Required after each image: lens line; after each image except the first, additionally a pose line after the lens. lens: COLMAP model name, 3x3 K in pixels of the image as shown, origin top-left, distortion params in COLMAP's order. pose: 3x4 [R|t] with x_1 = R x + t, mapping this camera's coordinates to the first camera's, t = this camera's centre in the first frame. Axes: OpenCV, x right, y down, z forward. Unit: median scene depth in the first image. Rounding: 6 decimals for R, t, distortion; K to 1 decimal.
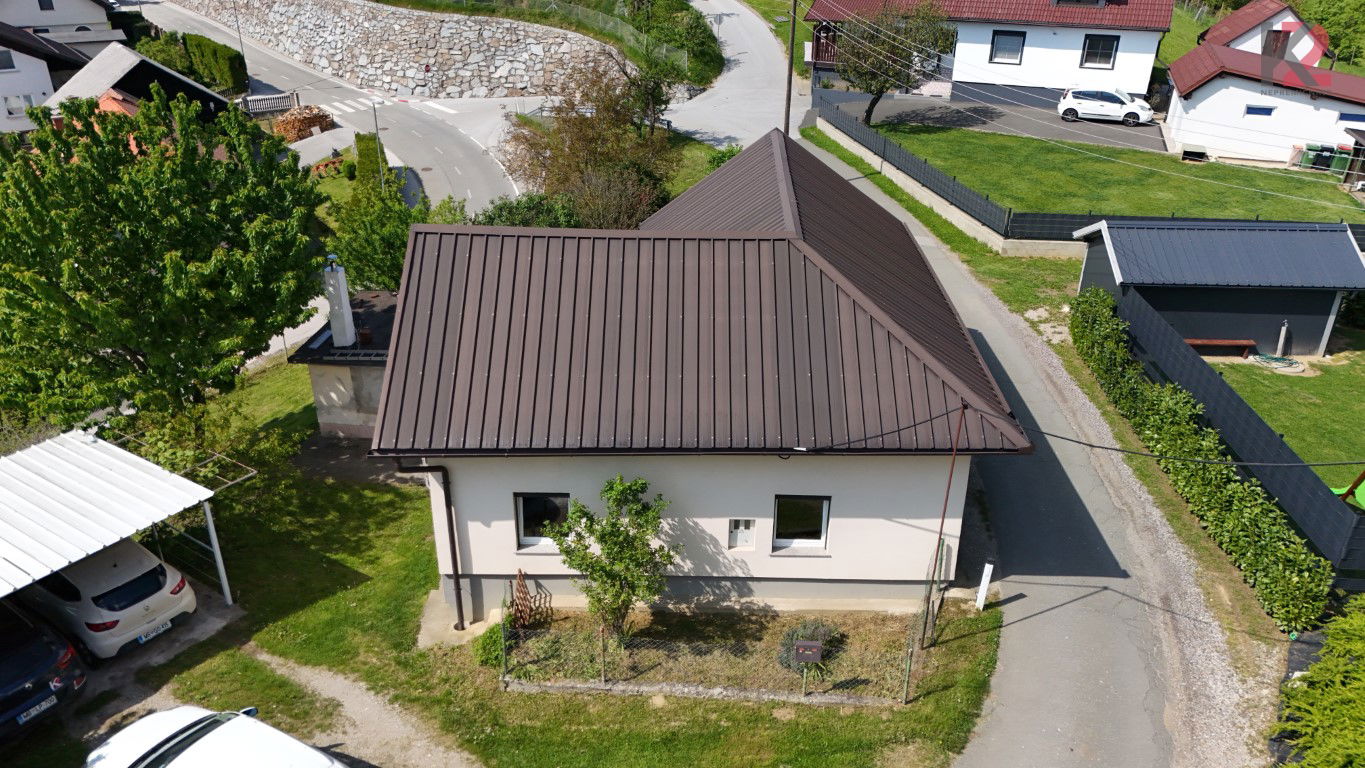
lens RADIAL K [[999.8, 0, 684.0], [0, 999.8, 381.1], [0, 0, 1]] dist [0.067577, -0.057402]
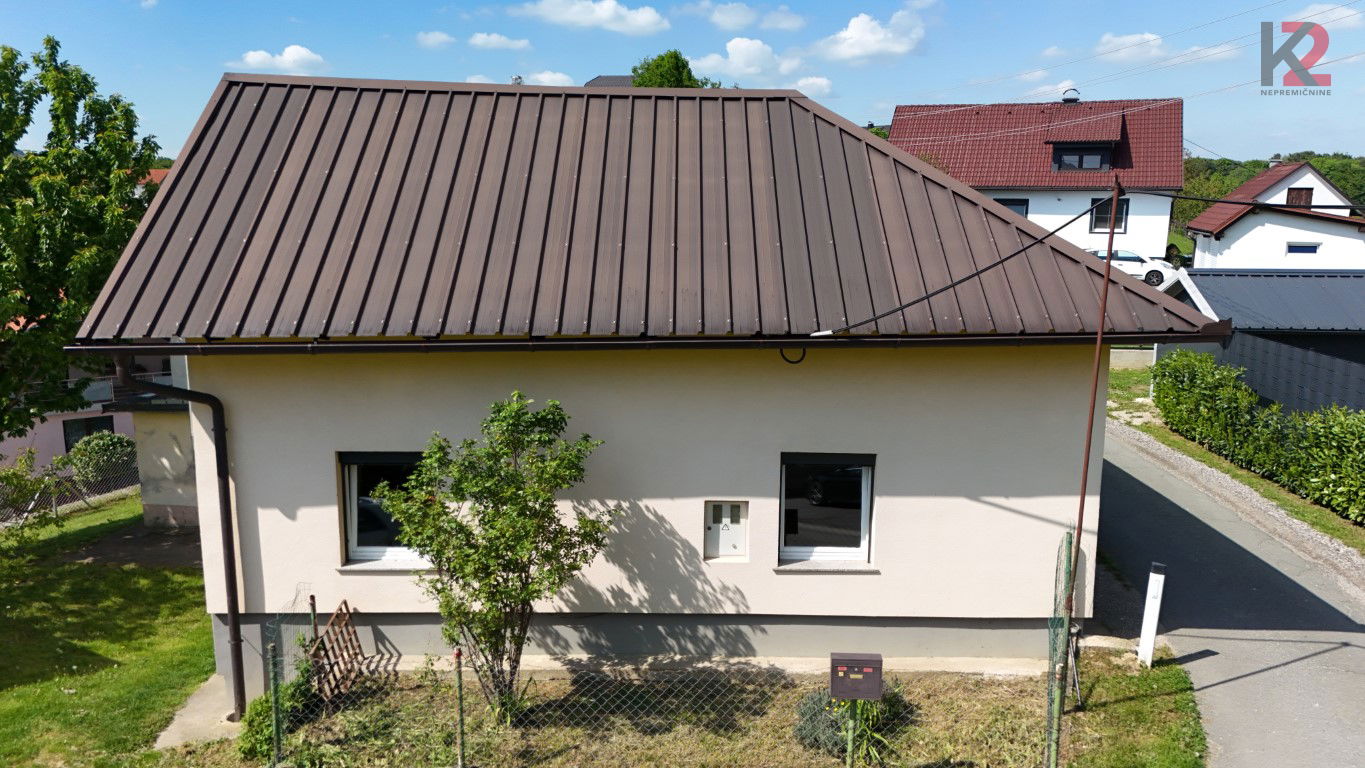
lens RADIAL K [[999.8, 0, 685.9], [0, 999.8, 386.0], [0, 0, 1]] dist [0.067577, -0.057402]
pose [[0.999976, -0.004245, 0.005464, 0.030700], [0.005554, 0.963411, -0.267970, 0.225287], [-0.004126, 0.267994, 0.963412, 0.404287]]
